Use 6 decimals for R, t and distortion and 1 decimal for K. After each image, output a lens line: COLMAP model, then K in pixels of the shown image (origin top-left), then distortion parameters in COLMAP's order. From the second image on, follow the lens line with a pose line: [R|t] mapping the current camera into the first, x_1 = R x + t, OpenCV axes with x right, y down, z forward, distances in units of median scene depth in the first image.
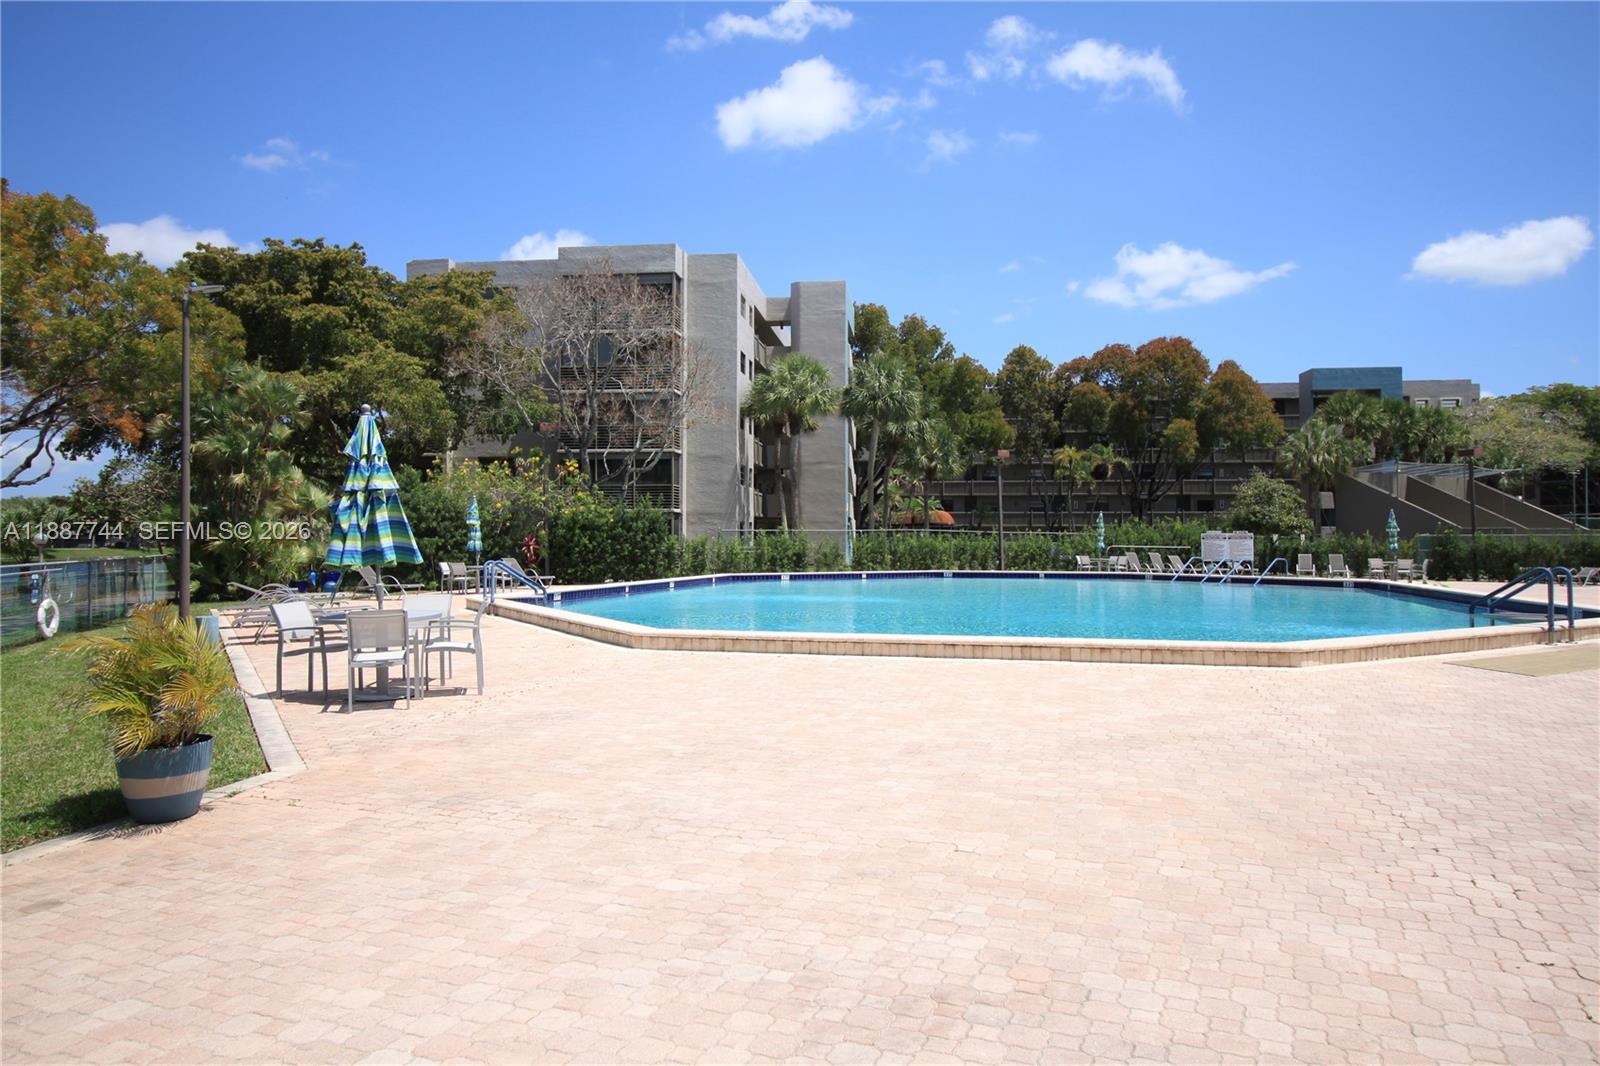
lens RADIAL K [[1025.0, 0, 800.0], [0, 1025.0, 533.0], [0, 0, 1]] dist [0.002490, 0.000206]
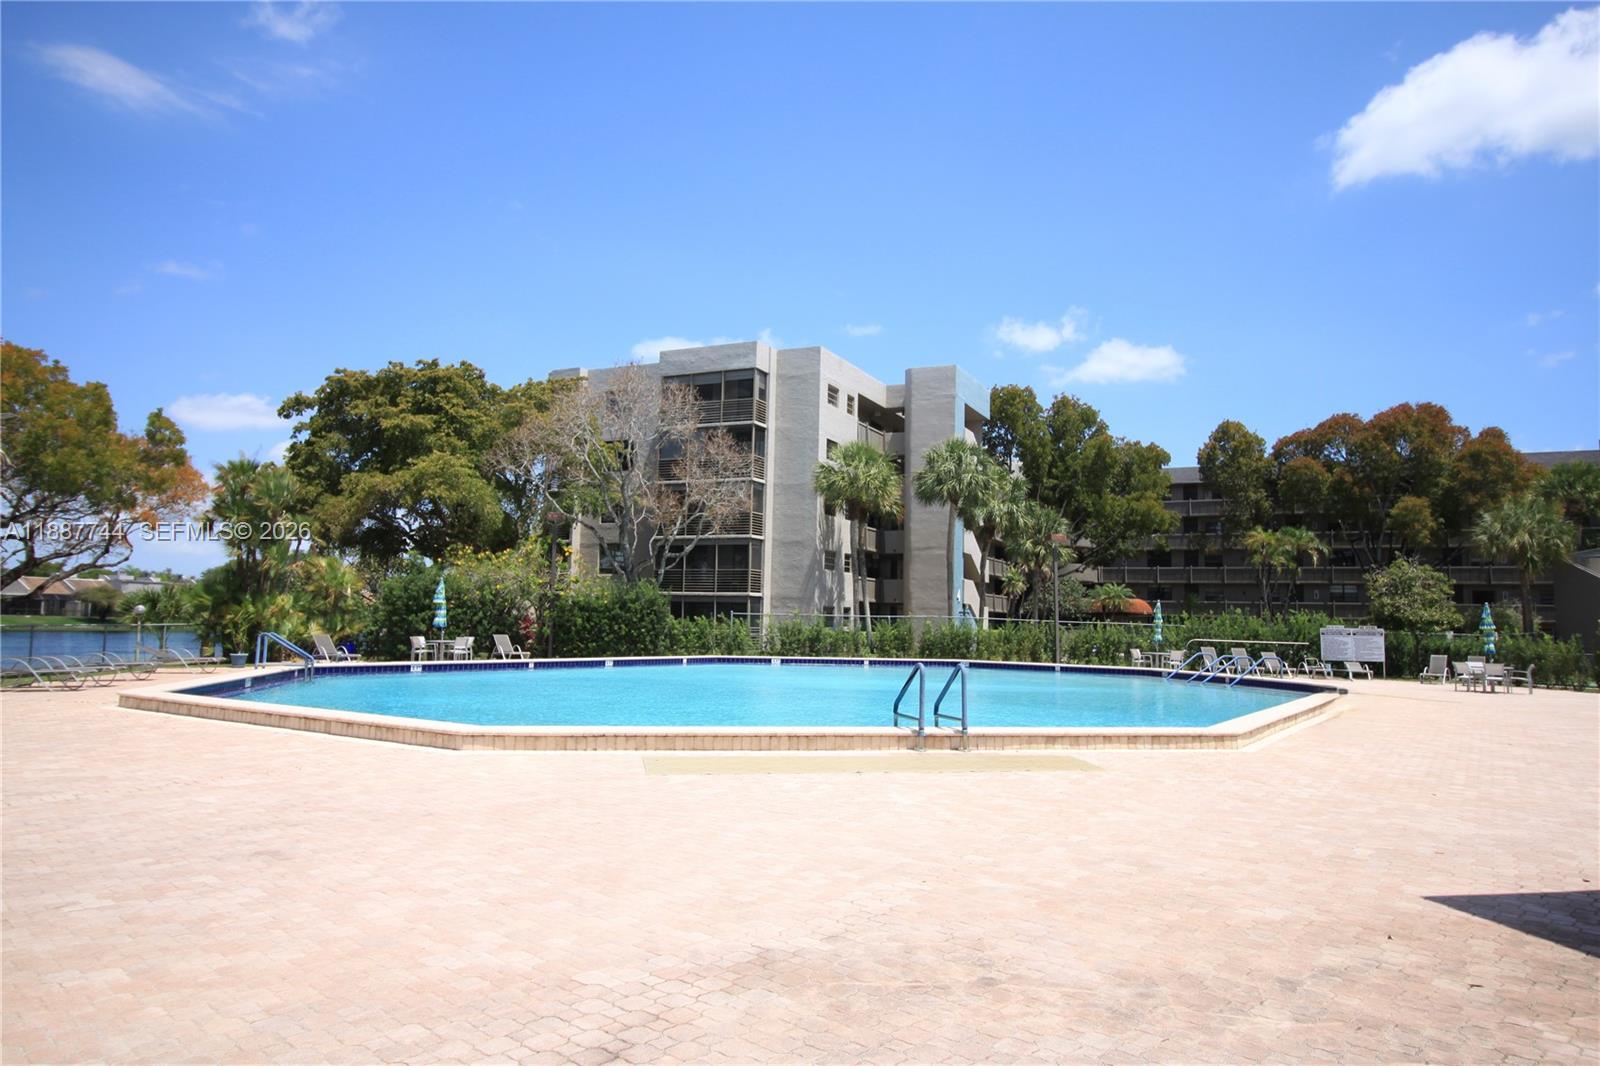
lens RADIAL K [[1025.0, 0, 800.0], [0, 1025.0, 533.0], [0, 0, 1]] dist [0.002490, 0.000206]
pose [[0.947670, -0.007371, -0.319167, 0.246793], [-0.019327, 0.996575, -0.080402, -0.001296], [0.318667, 0.082363, 0.944282, 0.032854]]
